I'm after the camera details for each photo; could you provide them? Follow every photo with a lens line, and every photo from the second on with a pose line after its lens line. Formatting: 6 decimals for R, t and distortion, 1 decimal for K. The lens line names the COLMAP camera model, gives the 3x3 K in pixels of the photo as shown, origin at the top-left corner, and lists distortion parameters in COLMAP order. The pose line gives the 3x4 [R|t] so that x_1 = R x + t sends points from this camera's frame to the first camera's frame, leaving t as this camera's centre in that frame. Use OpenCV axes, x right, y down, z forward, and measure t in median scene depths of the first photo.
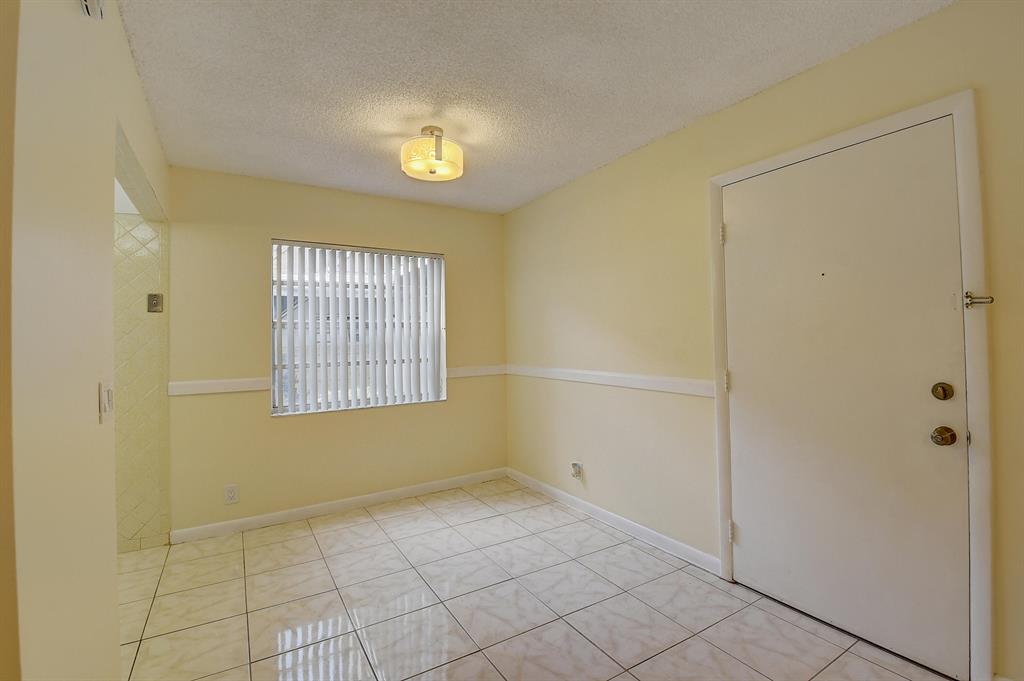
lens RADIAL K [[457.9, 0, 511.2], [0, 457.9, 332.2], [0, 0, 1]] dist [0.019529, -0.026132]
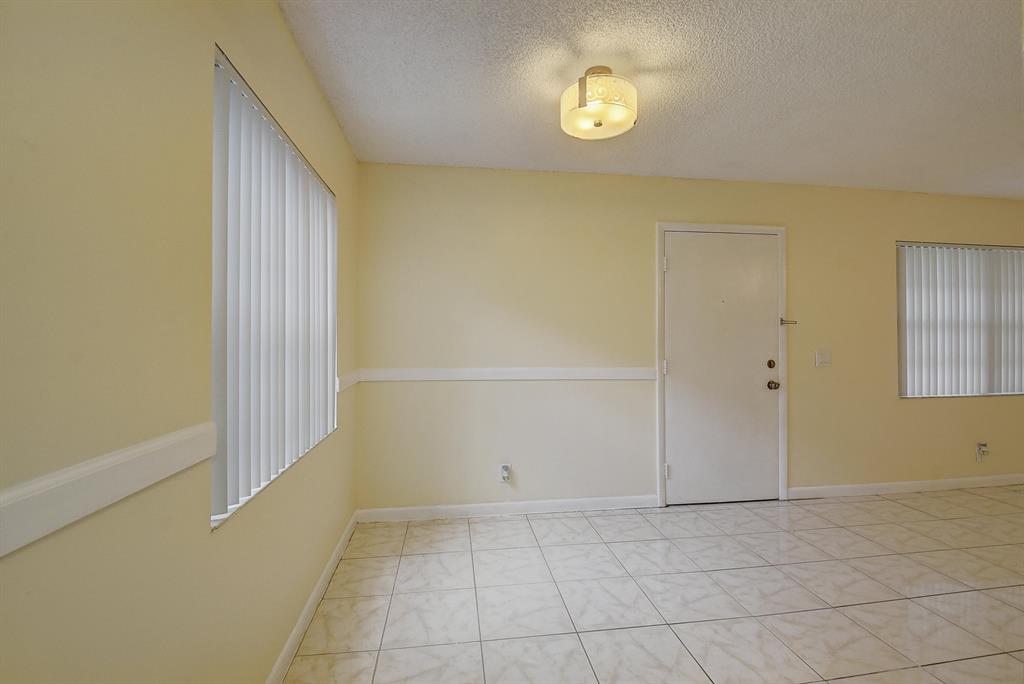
lens RADIAL K [[457.9, 0, 511.2], [0, 457.9, 333.7], [0, 0, 1]] dist [0.019529, -0.026132]
pose [[0.397772, 0.028089, 0.917054, -0.946563], [-0.025957, 0.999476, -0.019354, 0.038575], [-0.917117, -0.016105, 0.398292, 0.794664]]
